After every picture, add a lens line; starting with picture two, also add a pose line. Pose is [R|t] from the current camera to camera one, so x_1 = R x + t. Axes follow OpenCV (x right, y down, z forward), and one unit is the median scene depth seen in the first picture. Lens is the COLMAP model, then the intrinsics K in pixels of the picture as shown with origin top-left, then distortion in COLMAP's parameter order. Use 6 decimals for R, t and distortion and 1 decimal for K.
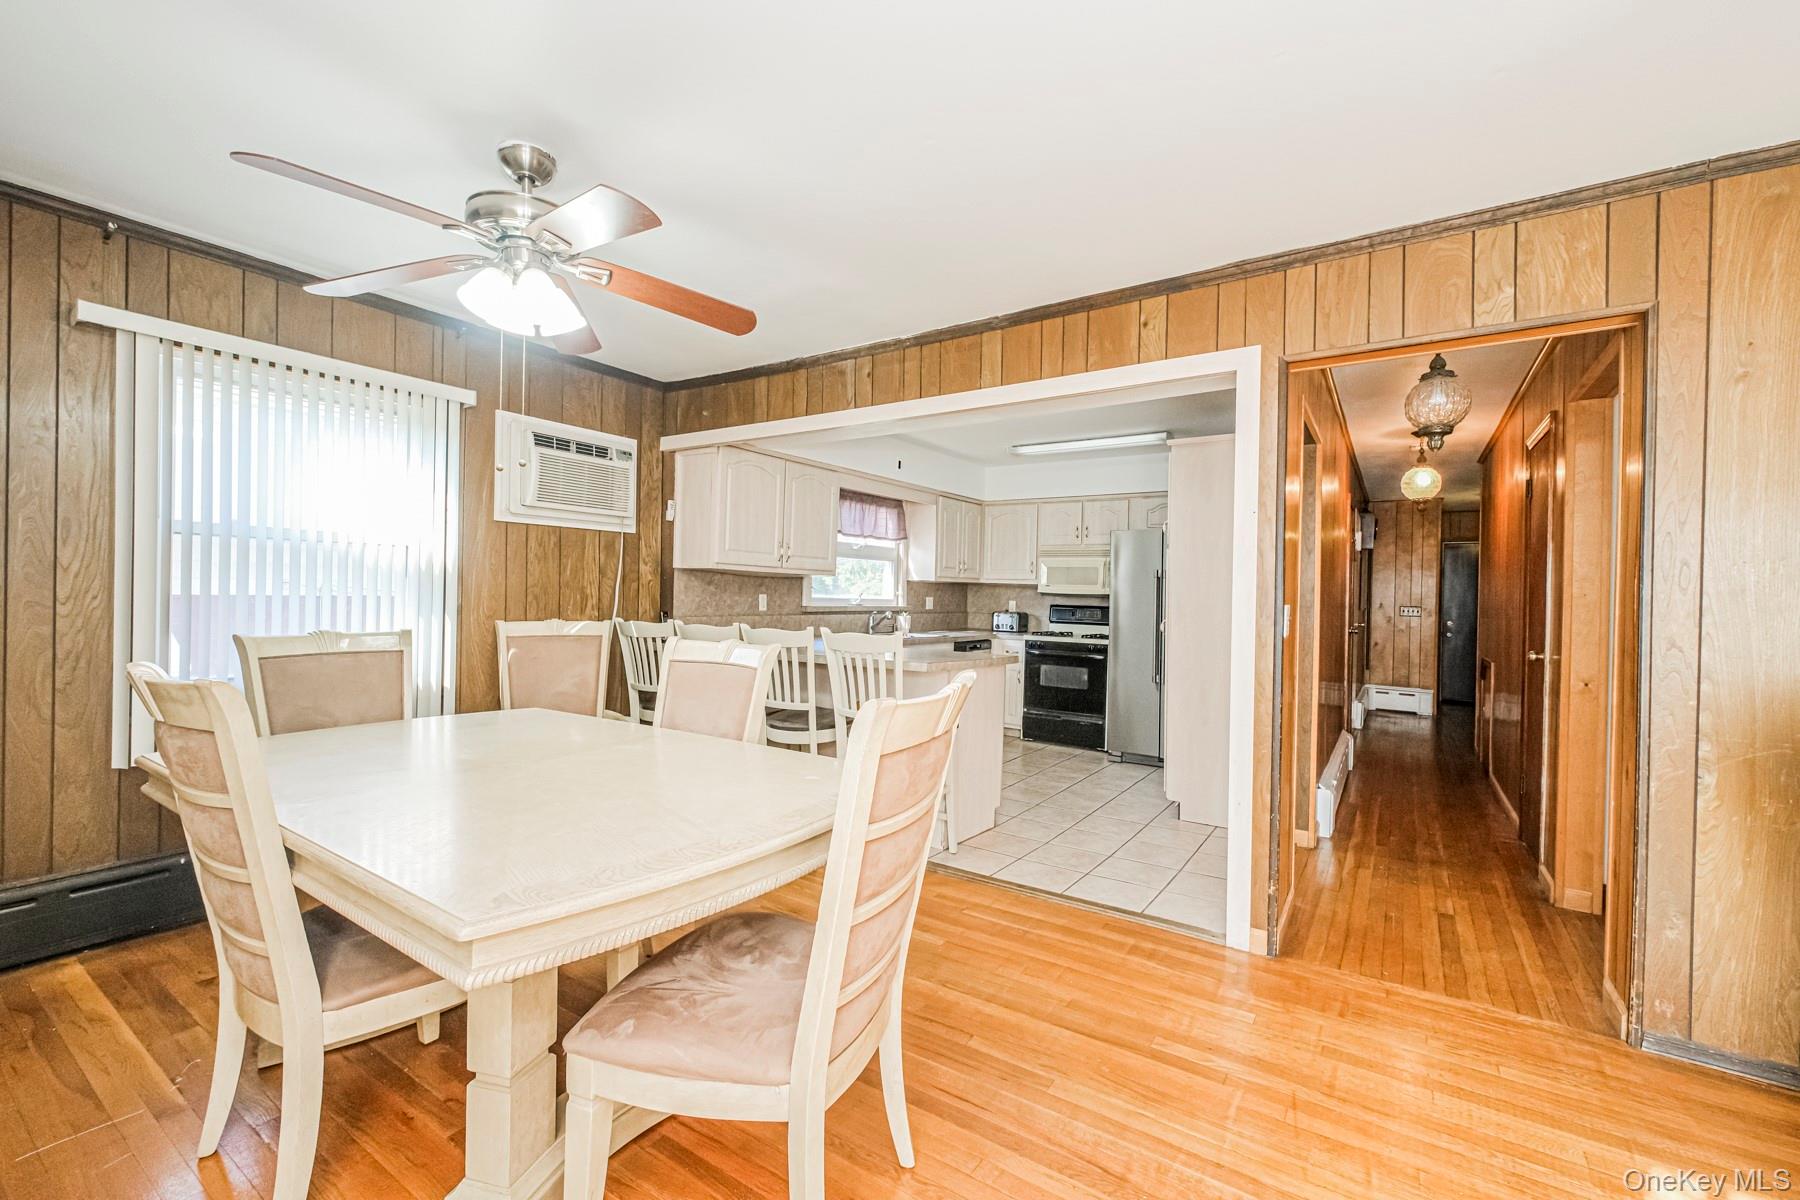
lens RADIAL K [[751.2, 0, 900.6], [0, 751.2, 597.1], [0, 0, 1]] dist [-0.002534, -0.000293]
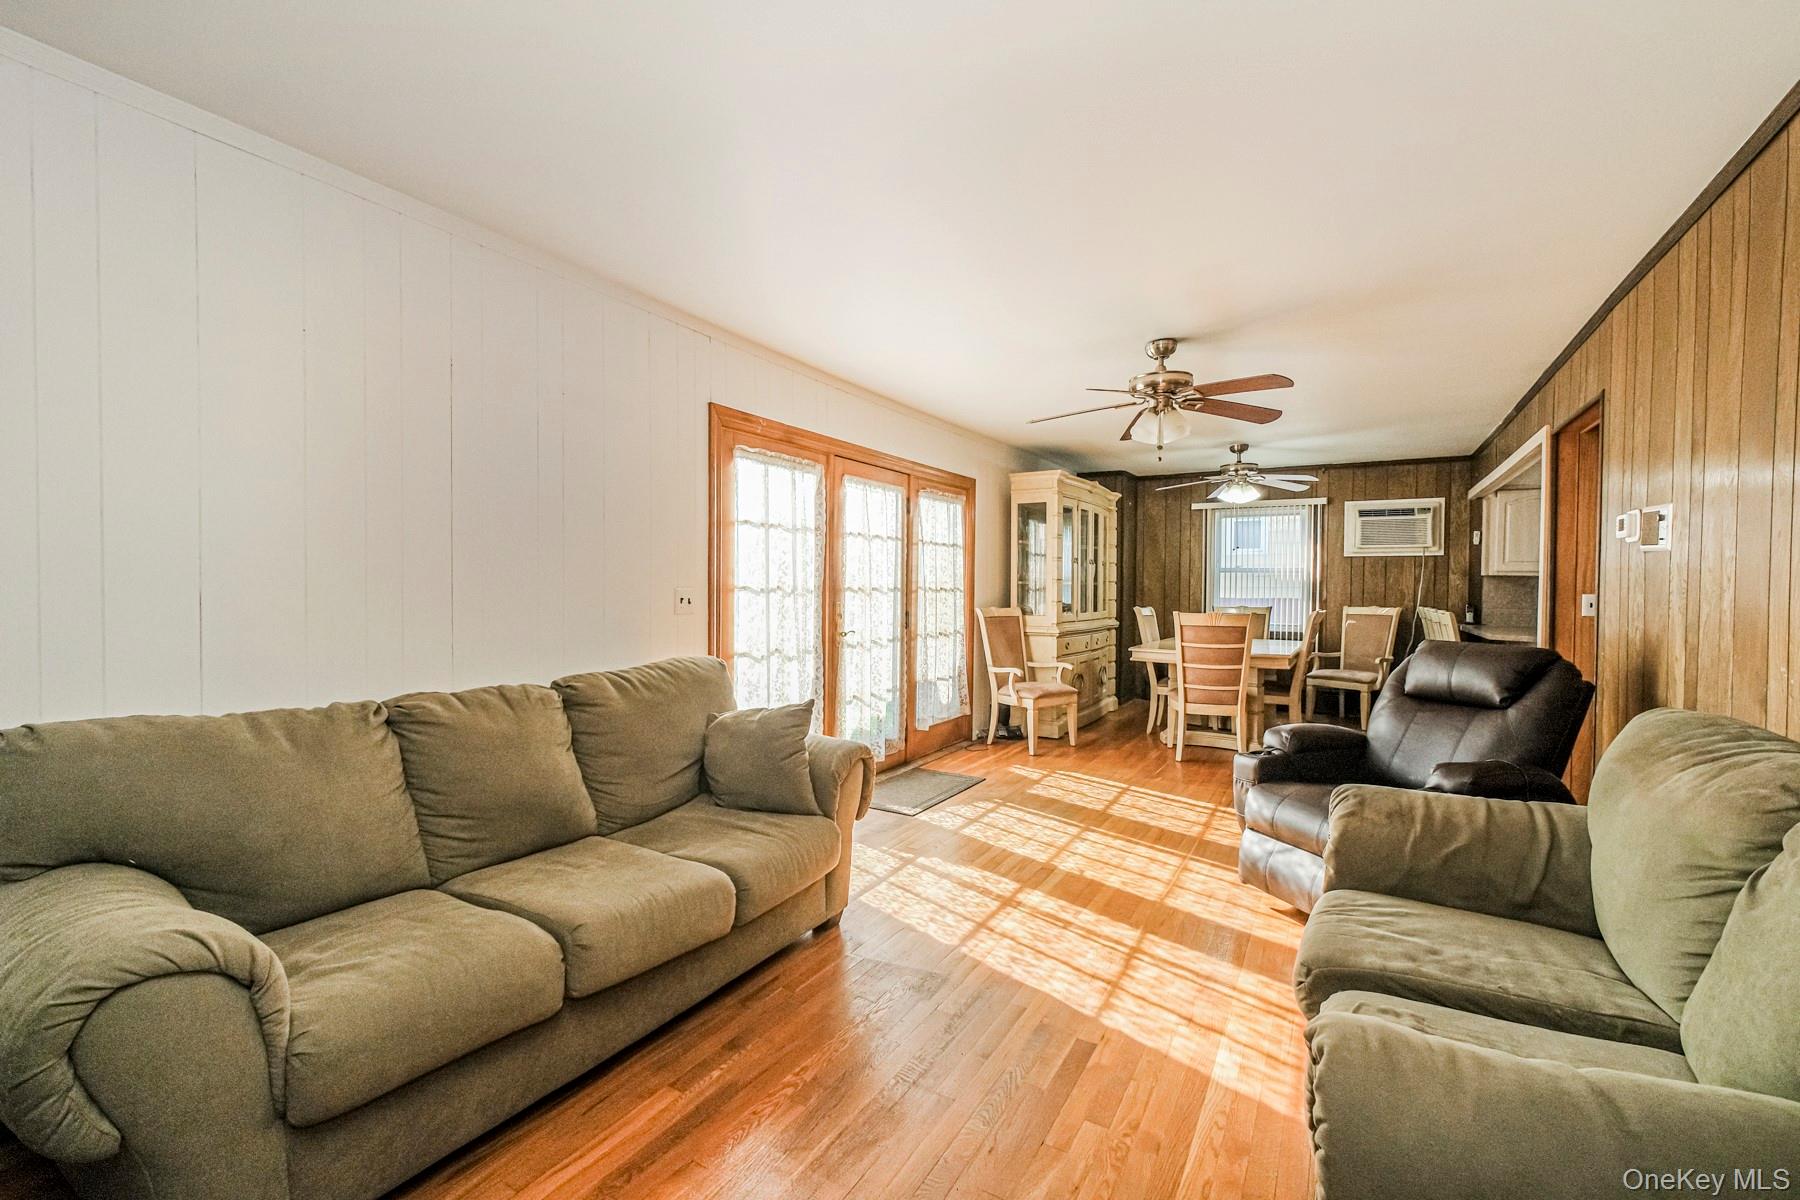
lens RADIAL K [[751.2, 0, 897.0], [0, 751.2, 592.6], [0, 0, 1]] dist [-0.002534, -0.000293]
pose [[0.036765, 0.000665, -0.999324, 0.968808], [-0.003308, 0.999994, 0.000544, -0.001664], [0.999318, 0.003286, 0.036767, -0.189101]]
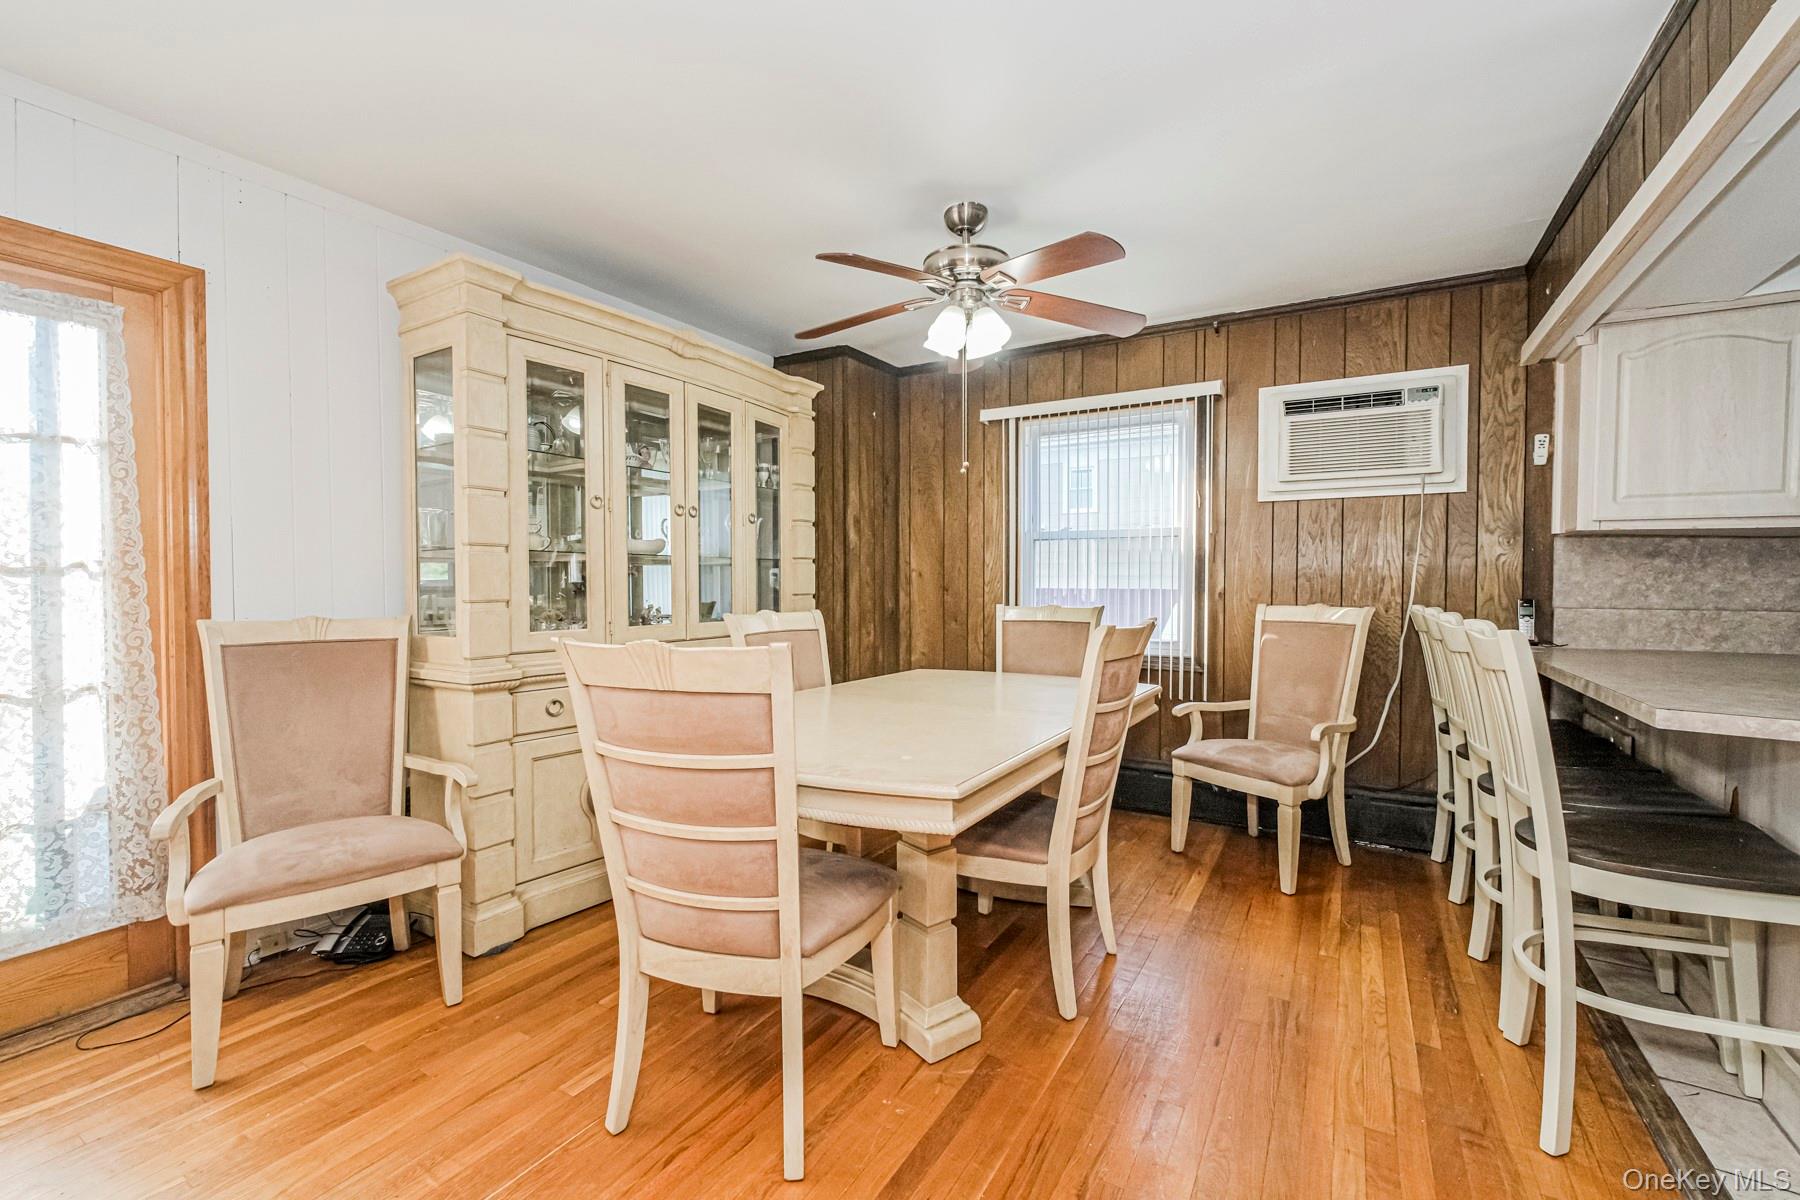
lens RADIAL K [[751.2, 0, 901.0], [0, 751.2, 588.4], [0, 0, 1]] dist [-0.002534, -0.000293]
pose [[0.046685, 0.002497, -0.998907, 0.280851], [0.004020, 0.999988, 0.002687, 0.004264], [0.998902, -0.004142, 0.046674, 0.327511]]
